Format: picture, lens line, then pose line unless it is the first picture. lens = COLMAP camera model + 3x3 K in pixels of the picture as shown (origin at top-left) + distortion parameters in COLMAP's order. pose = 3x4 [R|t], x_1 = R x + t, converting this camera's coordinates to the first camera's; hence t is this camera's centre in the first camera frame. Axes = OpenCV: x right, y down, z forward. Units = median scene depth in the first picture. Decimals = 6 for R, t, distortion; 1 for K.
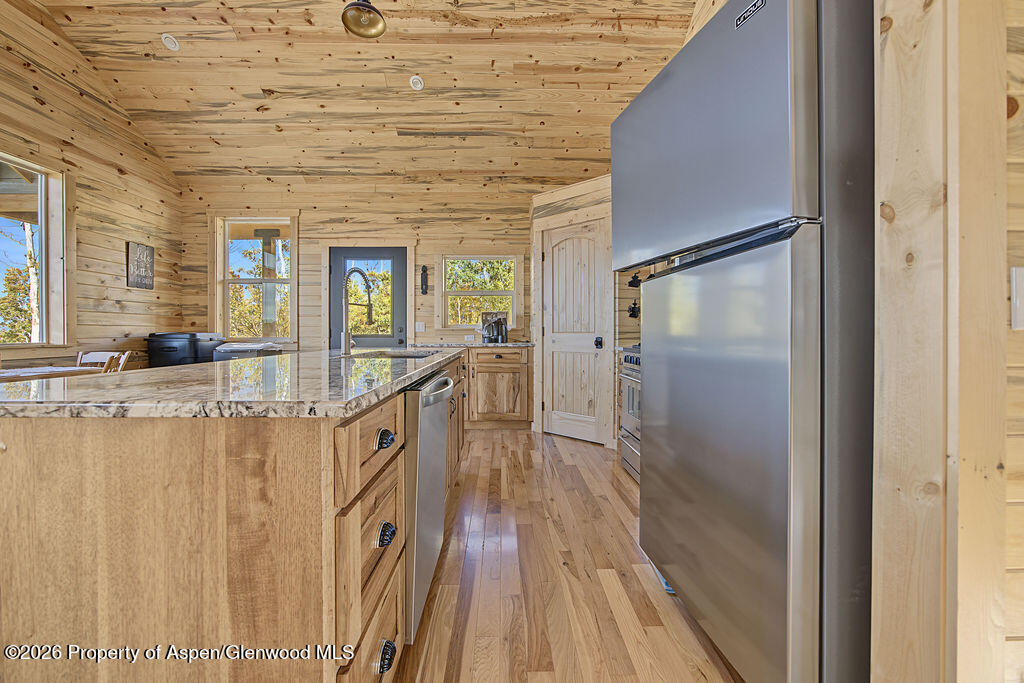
lens RADIAL K [[403.5, 0, 513.0], [0, 403.5, 331.5], [0, 0, 1]] dist [-0.019990, 0.005225]
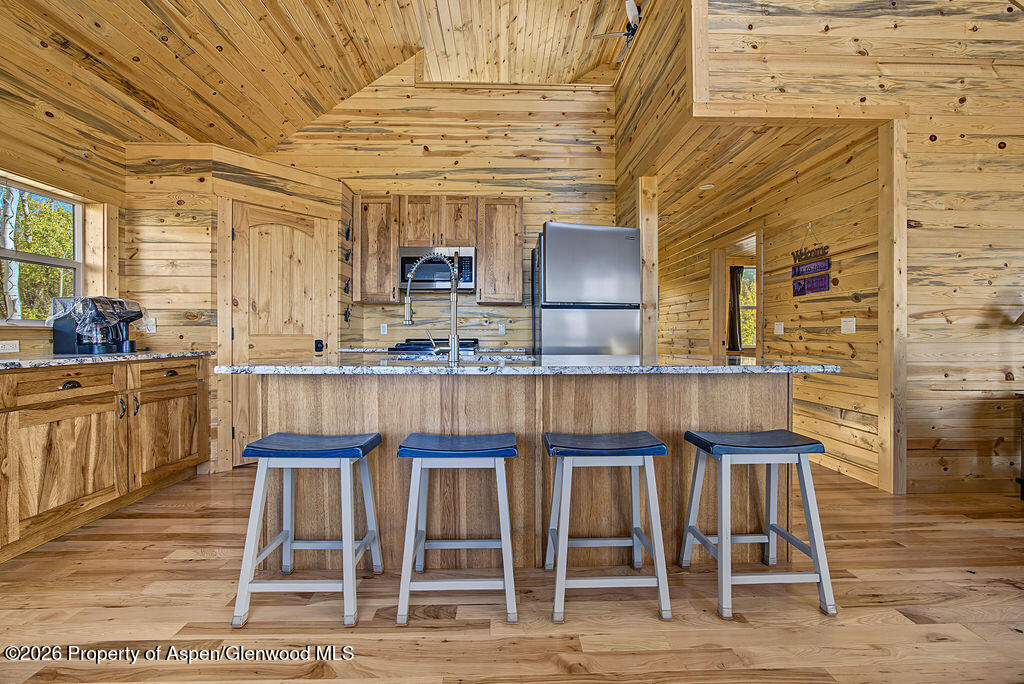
lens RADIAL K [[403.5, 0, 510.2], [0, 403.5, 335.1], [0, 0, 1]] dist [-0.019990, 0.005225]
pose [[0.000651, -0.000588, 1.000000, -0.653258], [-0.003861, 0.999992, 0.000590, 0.000245], [-0.999992, -0.003862, 0.000649, 0.472047]]
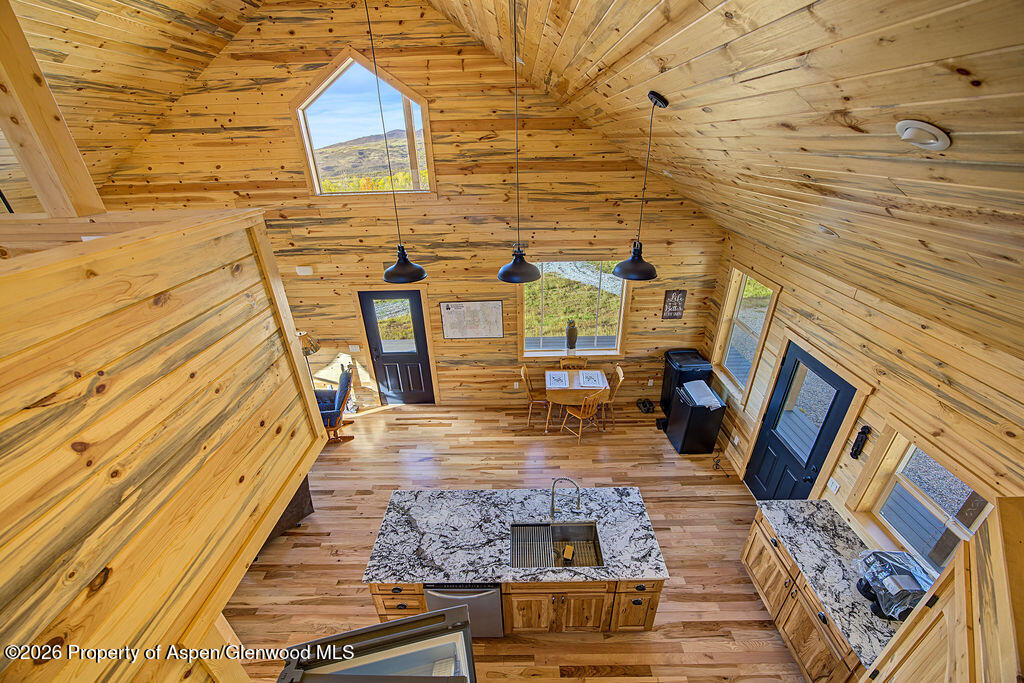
lens RADIAL K [[403.5, 0, 515.1], [0, 403.5, 332.9], [0, 0, 1]] dist [-0.019990, 0.005225]
pose [[-0.026900, 0.445803, -0.894727, 0.383876], [0.023626, 0.895084, 0.445271, -0.714352], [0.999359, -0.009161, -0.034610, 0.482463]]
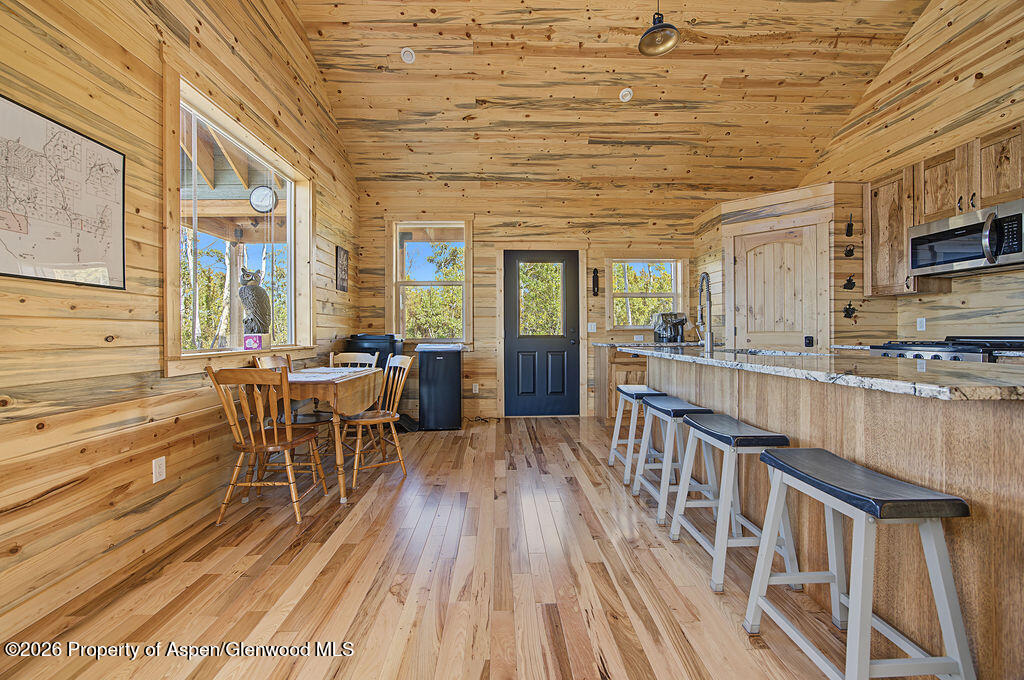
lens RADIAL K [[403.5, 0, 512.1], [0, 403.5, 330.6], [0, 0, 1]] dist [-0.019990, 0.005225]
pose [[0.999970, -0.004282, 0.006385, -0.504780], [0.004297, 0.999988, -0.002372, -0.002177], [-0.006375, 0.002400, 0.999977, -0.042068]]
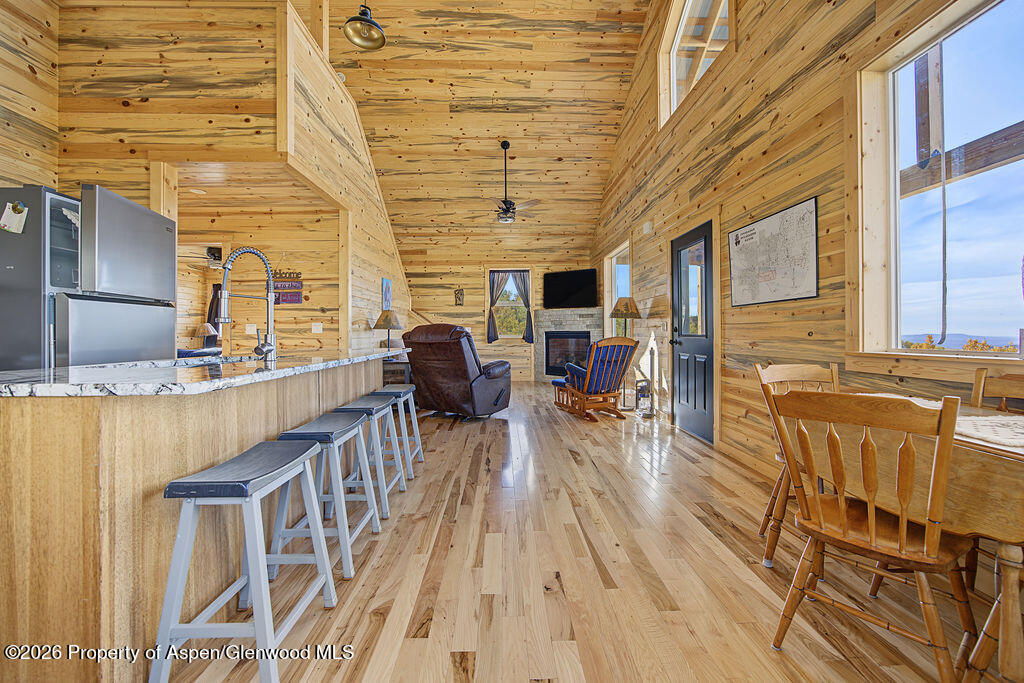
lens RADIAL K [[403.5, 0, 512.2], [0, 403.5, 331.1], [0, 0, 1]] dist [-0.019990, 0.005225]
pose [[-0.999982, 0.005839, 0.001692, -0.482538], [0.005828, 0.999962, -0.006470, 0.000845], [-0.001729, -0.006460, -0.999978, 0.959205]]
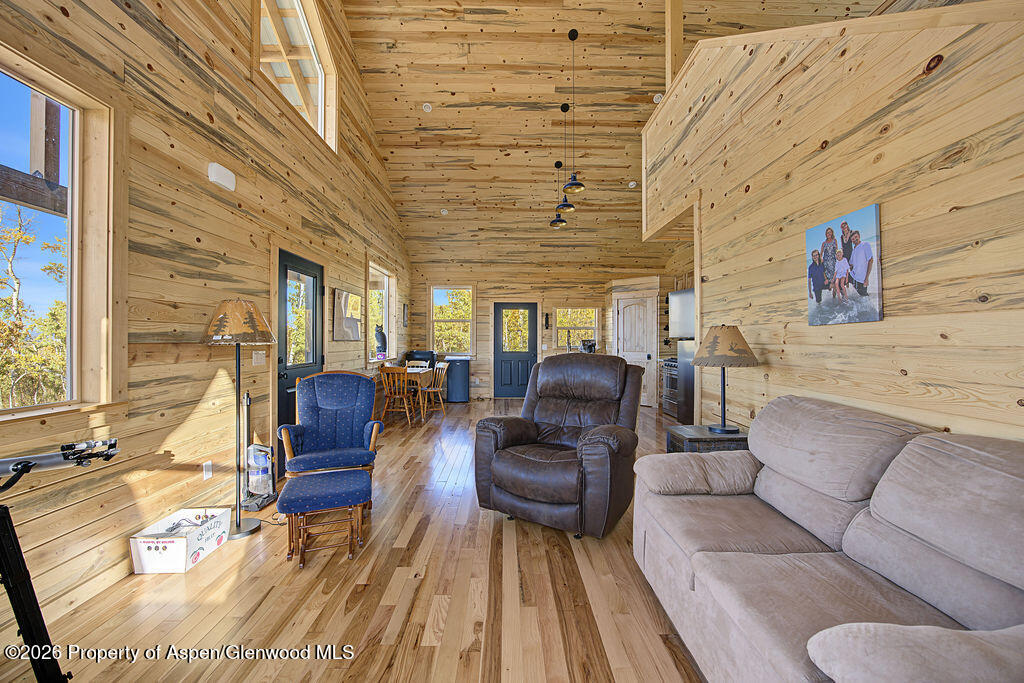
lens RADIAL K [[403.5, 0, 517.1], [0, 403.5, 336.2], [0, 0, 1]] dist [-0.019990, 0.005225]
pose [[0.999995, 0.002638, 0.001896, -0.407190], [-0.002628, 0.999981, -0.005649, -0.056153], [-0.001911, 0.005644, 0.999982, -0.924331]]
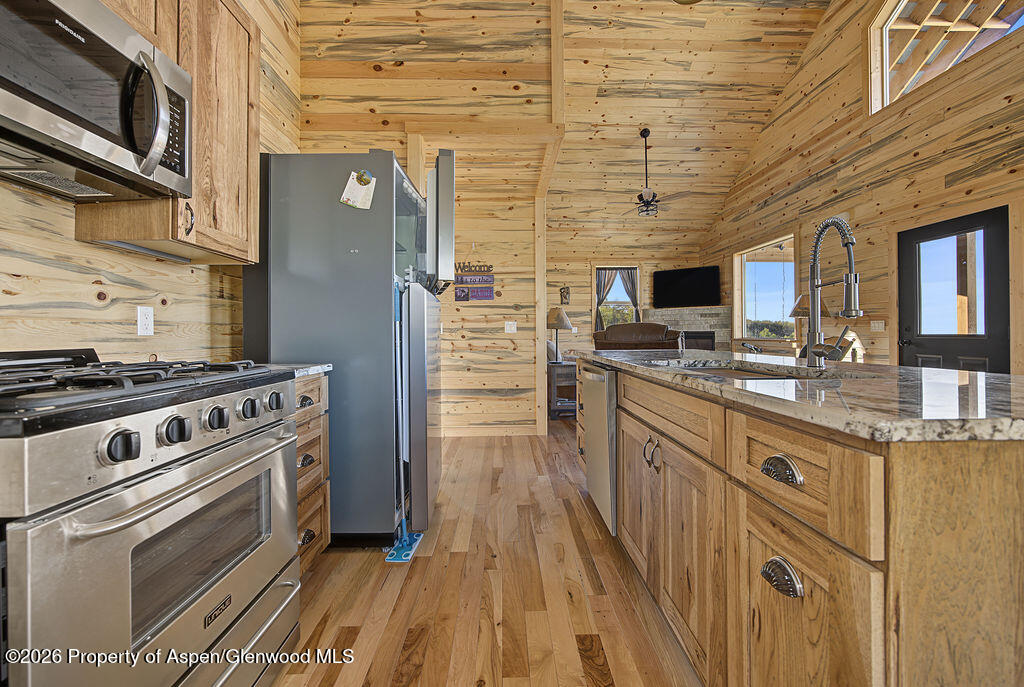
lens RADIAL K [[403.5, 0, 511.7], [0, 403.5, 332.8], [0, 0, 1]] dist [-0.019990, 0.005225]
pose [[-0.999968, 0.005489, 0.005766, 0.032769], [0.005465, 0.999976, -0.004148, 0.000093], [-0.005789, -0.004117, -0.999975, 0.864354]]
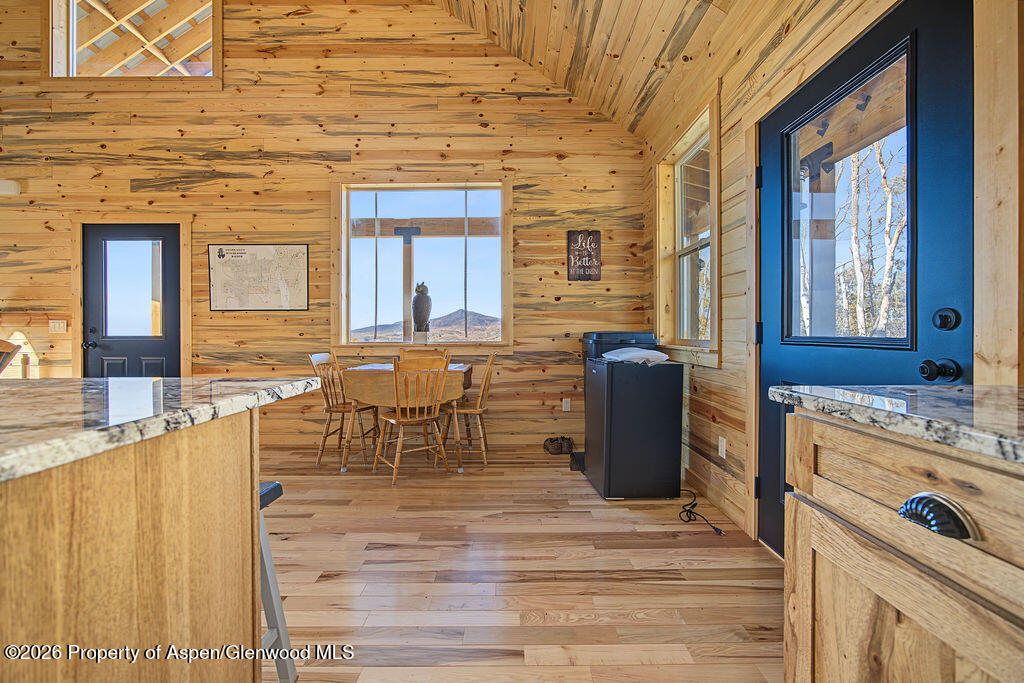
lens RADIAL K [[403.5, 0, 514.7], [0, 403.5, 332.5], [0, 0, 1]] dist [-0.019990, 0.005225]
pose [[-0.019513, 0.003009, -0.999805, -0.049036], [0.007311, 0.999969, 0.002867, 0.000536], [0.999783, -0.007253, -0.019535, 0.856660]]
